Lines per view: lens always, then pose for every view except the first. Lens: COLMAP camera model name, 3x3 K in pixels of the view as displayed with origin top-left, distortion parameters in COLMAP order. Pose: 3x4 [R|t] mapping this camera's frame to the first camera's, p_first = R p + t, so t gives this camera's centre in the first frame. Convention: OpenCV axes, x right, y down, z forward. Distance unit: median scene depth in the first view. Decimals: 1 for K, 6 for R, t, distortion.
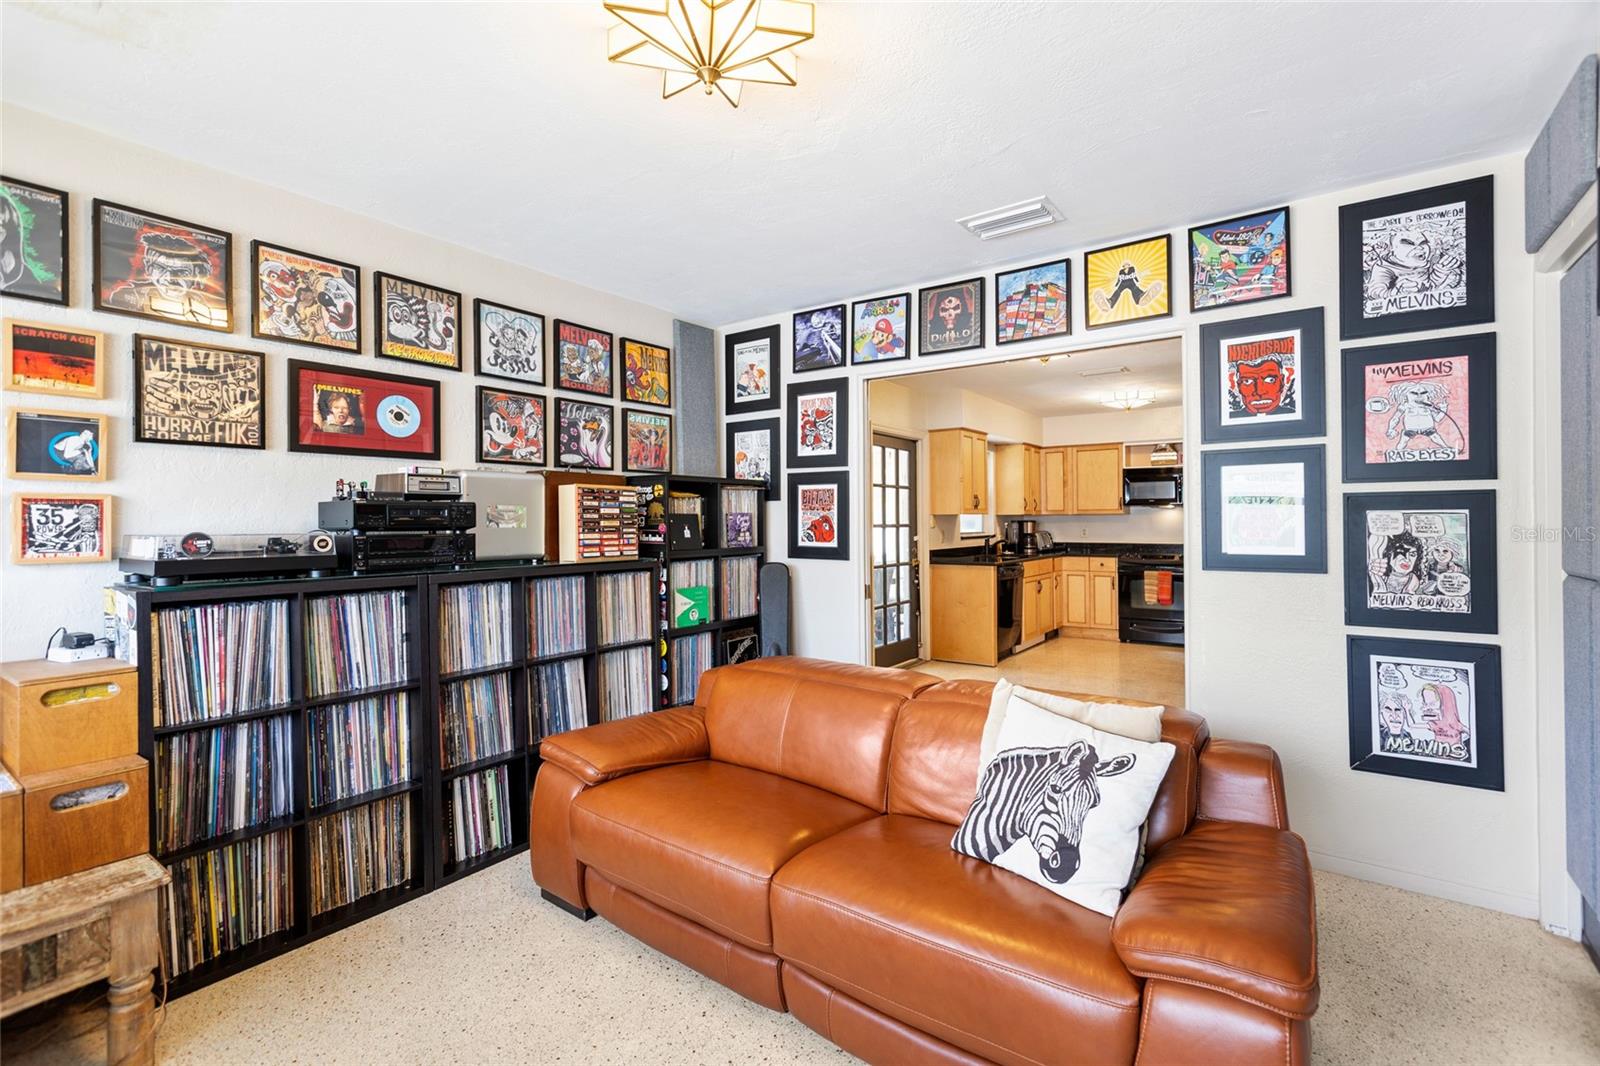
lens RADIAL K [[719.3, 0, 811.1], [0, 719.3, 520.3], [0, 0, 1]] dist [0.005593, -0.001191]
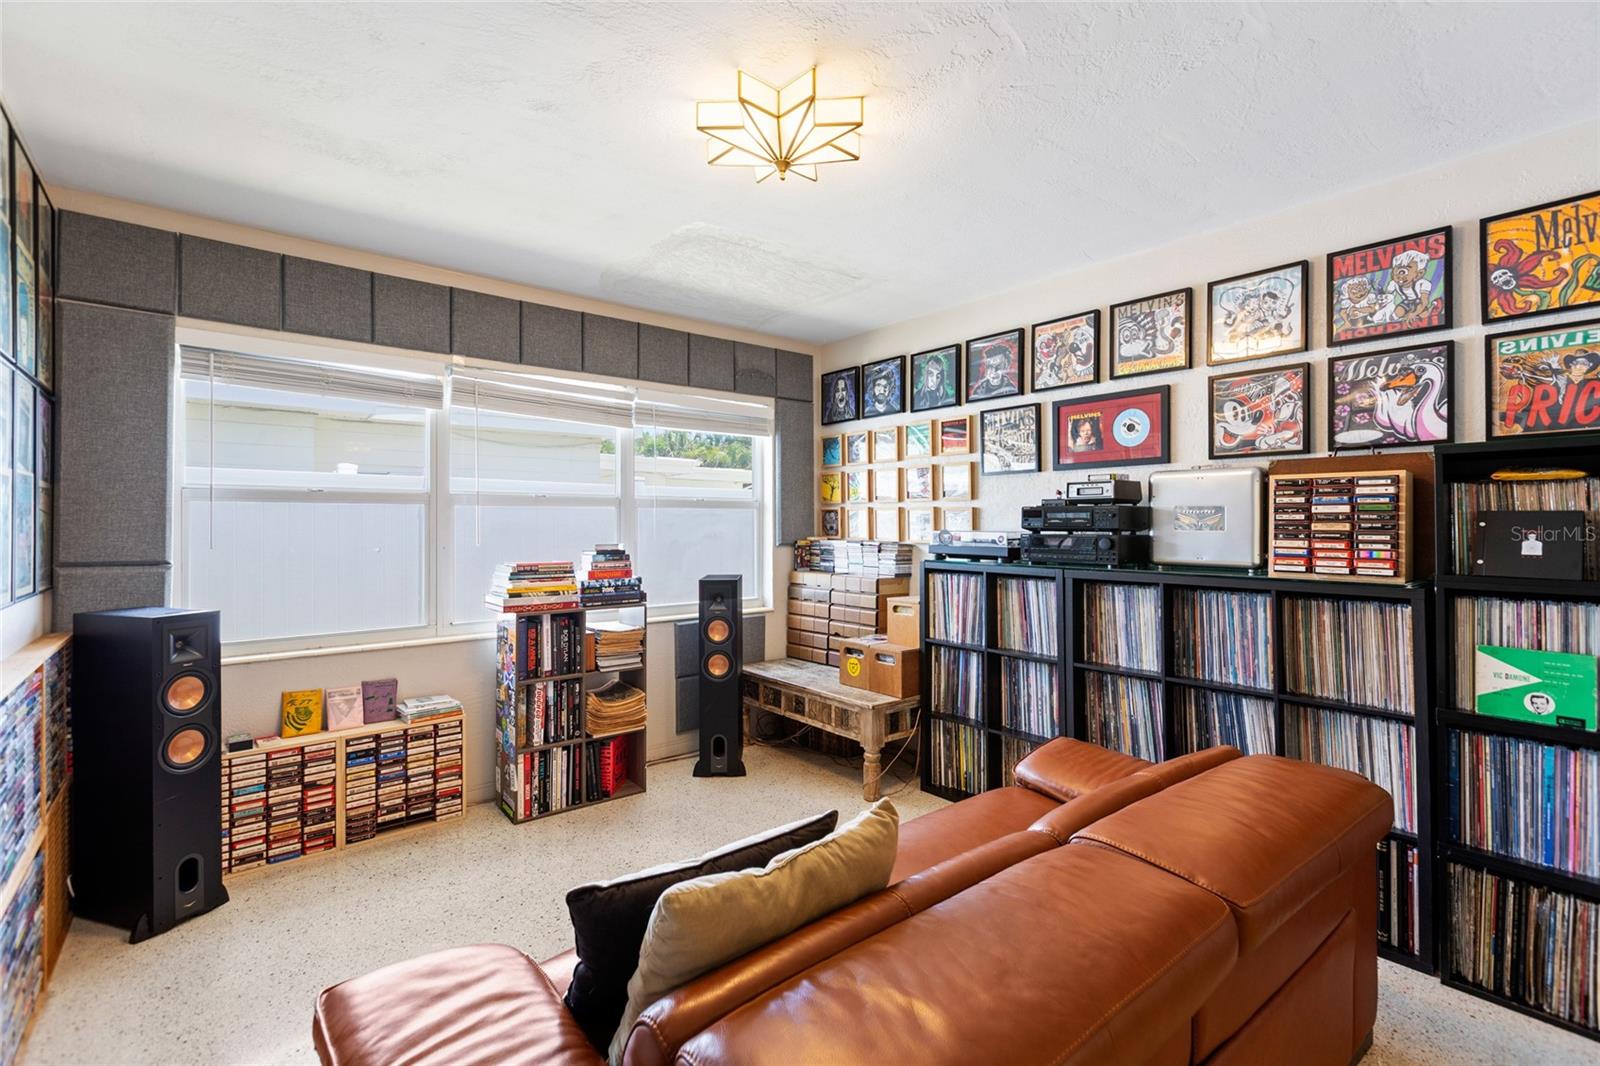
lens RADIAL K [[719.3, 0, 804.1], [0, 719.3, 522.3], [0, 0, 1]] dist [0.005593, -0.001191]
pose [[-0.252837, 0.005335, -0.967494, 0.507859], [0.004381, 0.999981, 0.004369, -0.005461], [0.967499, -0.003134, -0.252855, 0.650639]]
